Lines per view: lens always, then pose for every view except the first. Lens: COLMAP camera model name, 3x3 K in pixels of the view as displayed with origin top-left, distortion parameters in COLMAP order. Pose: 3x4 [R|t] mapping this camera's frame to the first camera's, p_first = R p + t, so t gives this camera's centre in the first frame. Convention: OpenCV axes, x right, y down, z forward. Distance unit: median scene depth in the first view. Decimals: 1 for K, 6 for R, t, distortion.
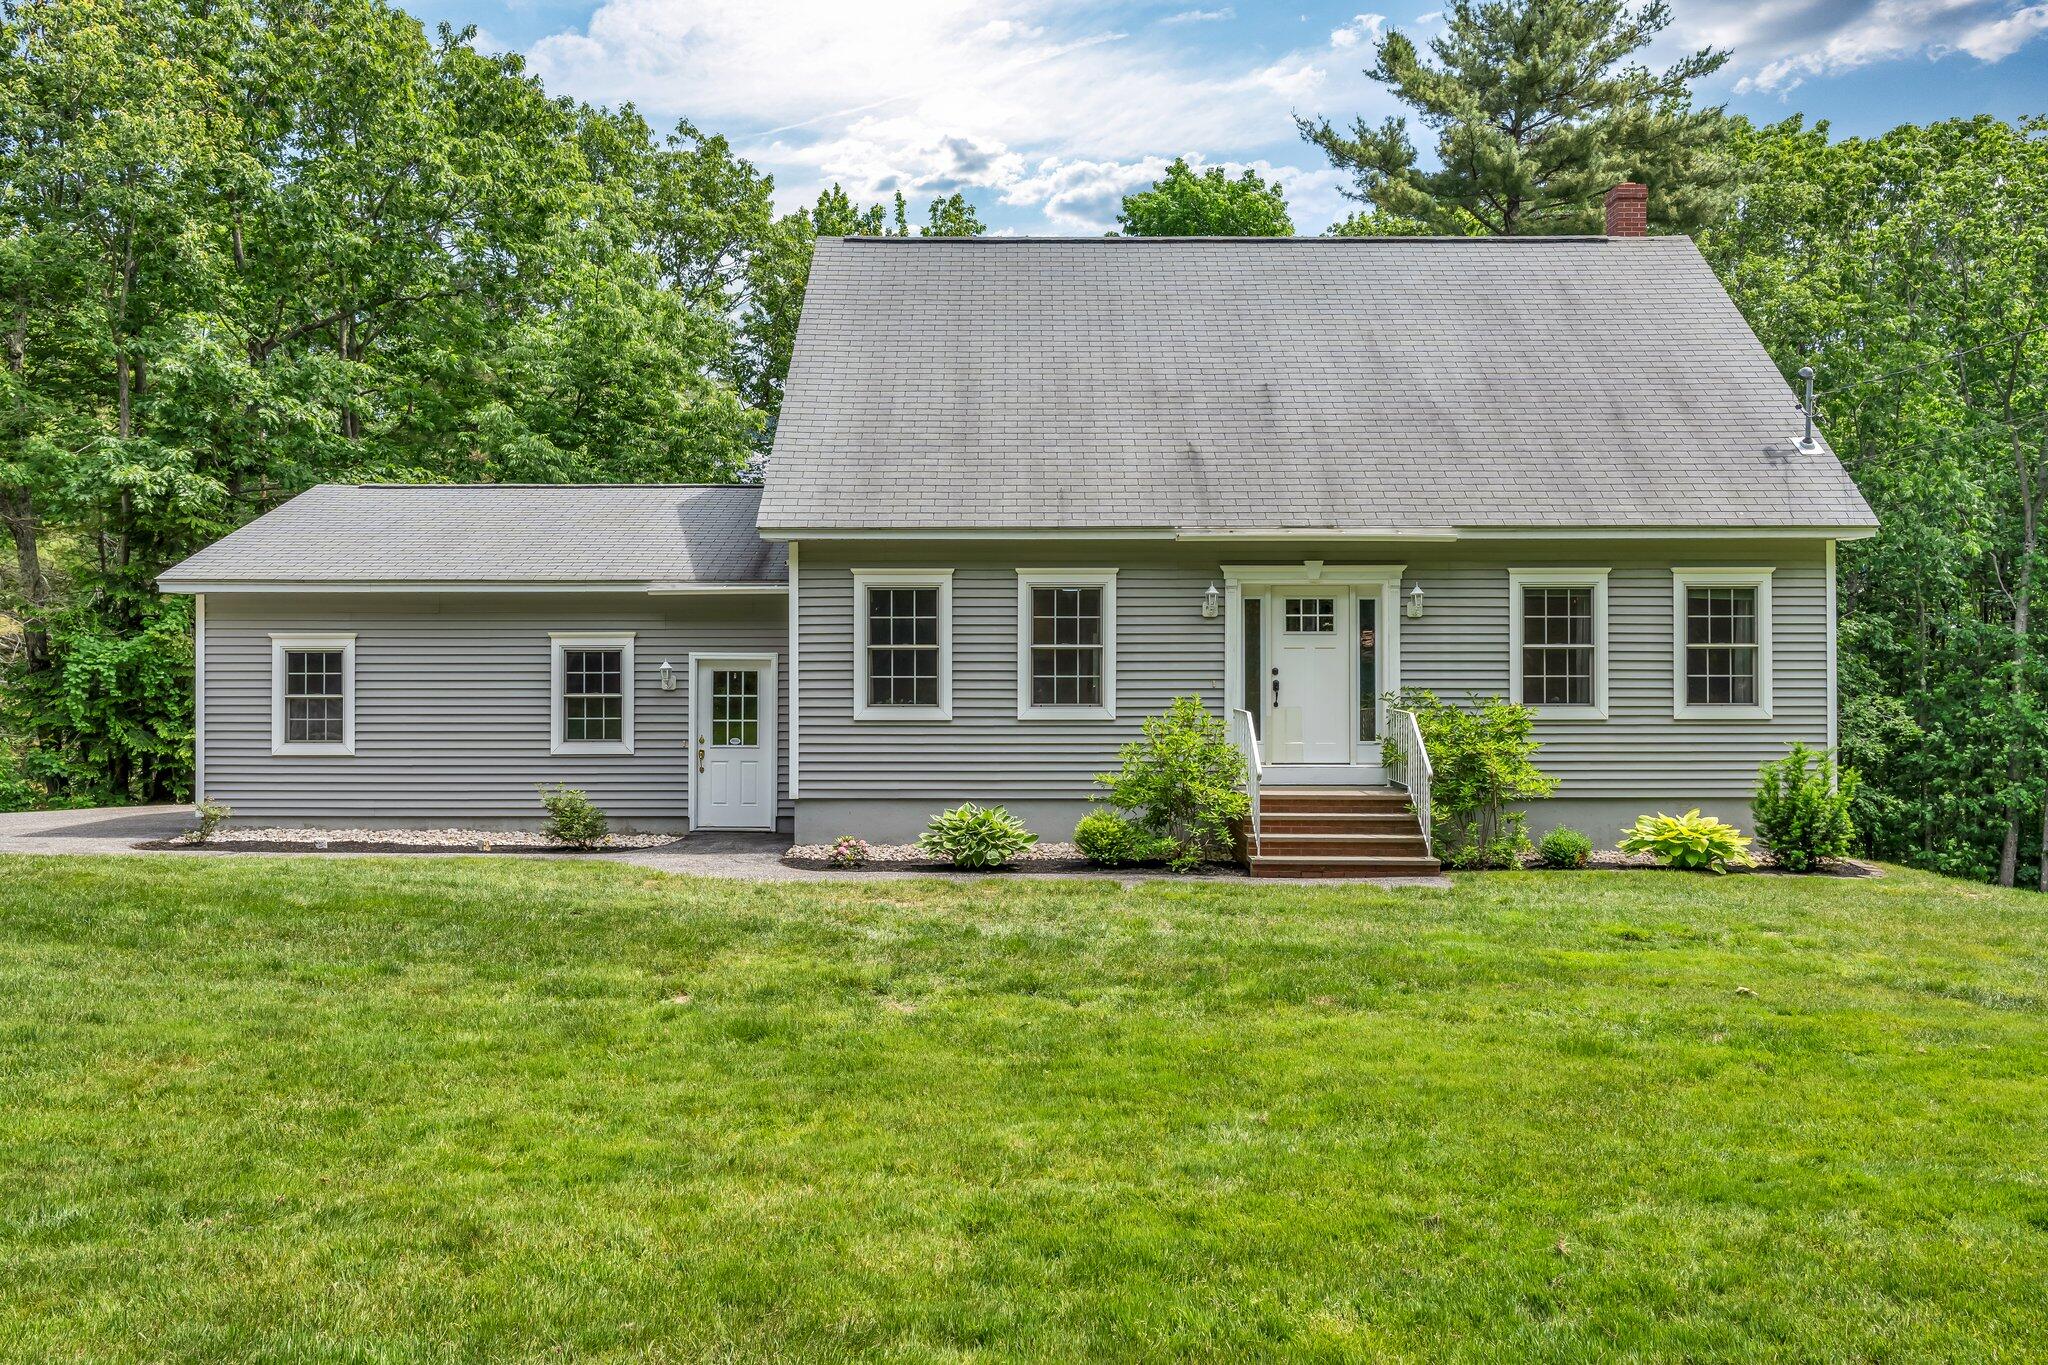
lens RADIAL K [[1455.3, 0, 1012.1], [0, 1455.3, 684.5], [0, 0, 1]] dist [0.013365, 0.001408]
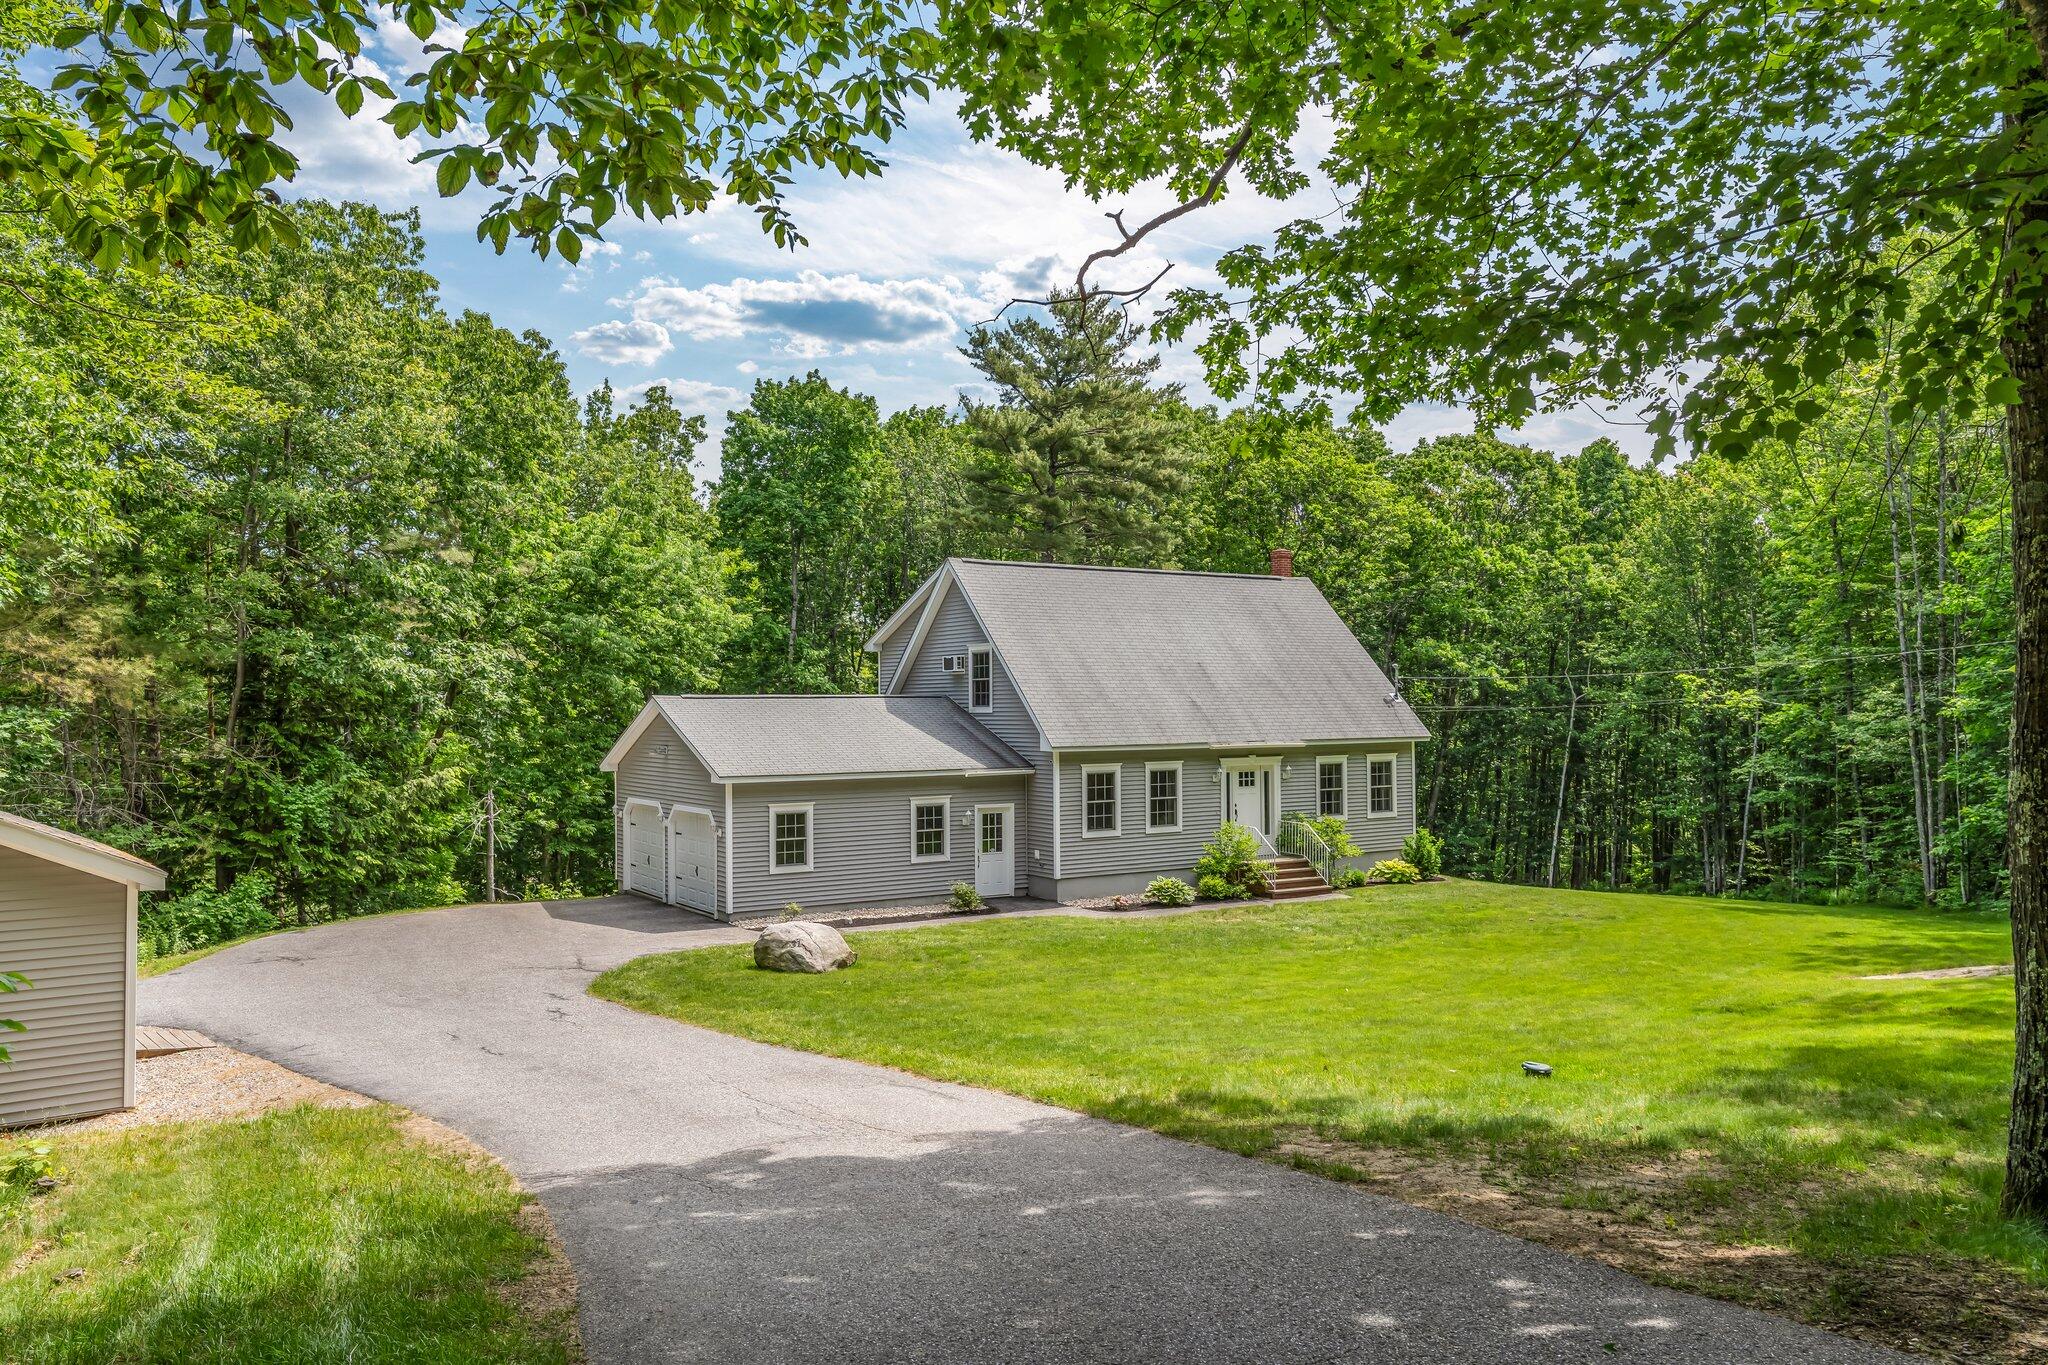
lens RADIAL K [[1455.3, 0, 1032.0], [0, 1455.3, 681.5], [0, 0, 1]] dist [0.013365, 0.001408]
pose [[0.849943, 0.004209, 0.526858, -1.242702], [0.008643, 0.999722, -0.021931, -0.151172], [-0.526804, 0.023194, 0.849670, -0.709874]]
